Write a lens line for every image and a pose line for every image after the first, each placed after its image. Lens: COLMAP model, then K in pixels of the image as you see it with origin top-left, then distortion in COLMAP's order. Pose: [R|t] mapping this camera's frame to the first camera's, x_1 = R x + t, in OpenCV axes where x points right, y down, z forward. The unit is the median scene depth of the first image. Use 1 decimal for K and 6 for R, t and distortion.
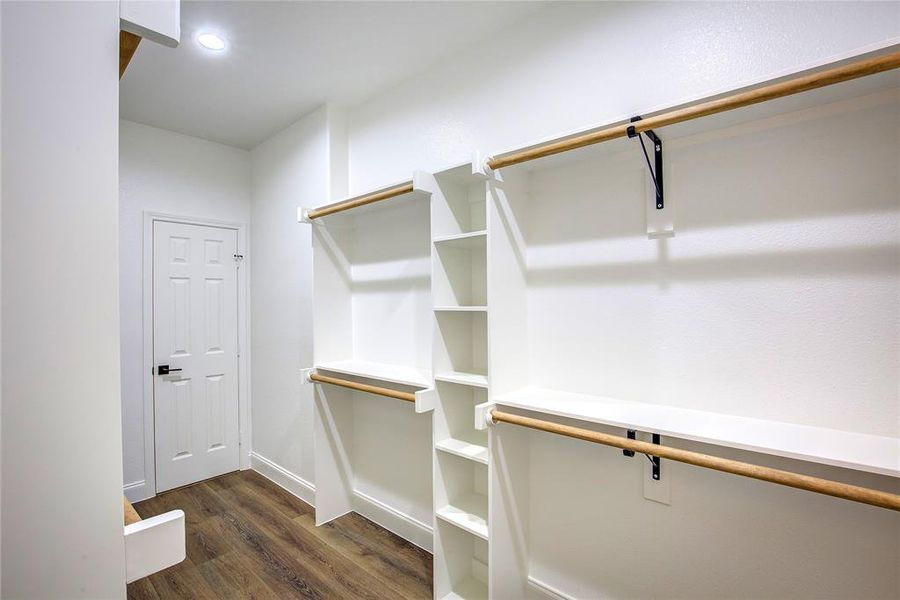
lens RADIAL K [[411.8, 0, 450.0], [0, 411.8, 300.0], [0, 0, 1]] dist [-0.027291, 0.000196]
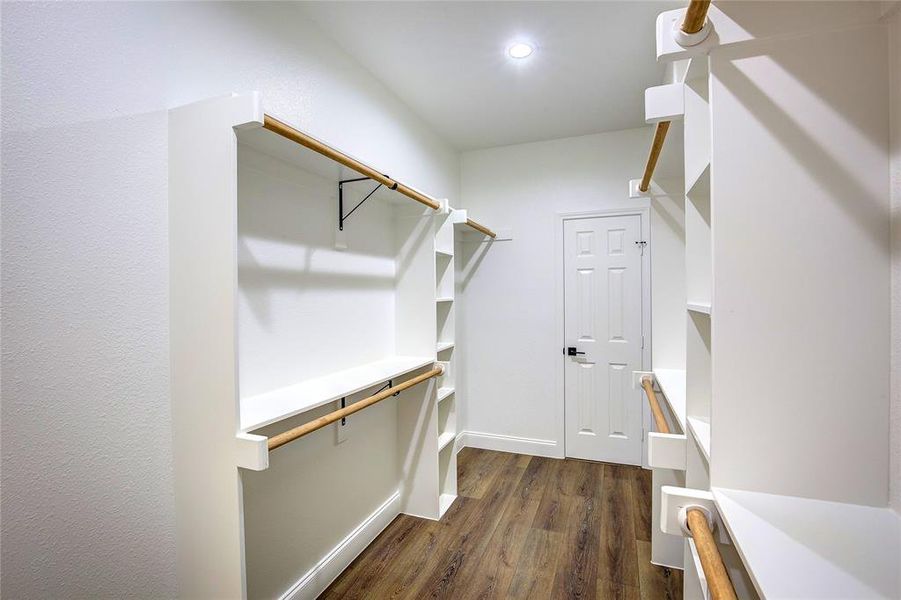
lens RADIAL K [[412.2, 0, 450.5], [0, 412.2, 300.0], [0, 0, 1]] dist [-0.027291, 0.000196]
pose [[0.346712, 0.020786, -0.937741, 0.253531], [0.010410, 0.999608, 0.026006, -0.004467], [0.937914, -0.018779, 0.346360, 0.295451]]
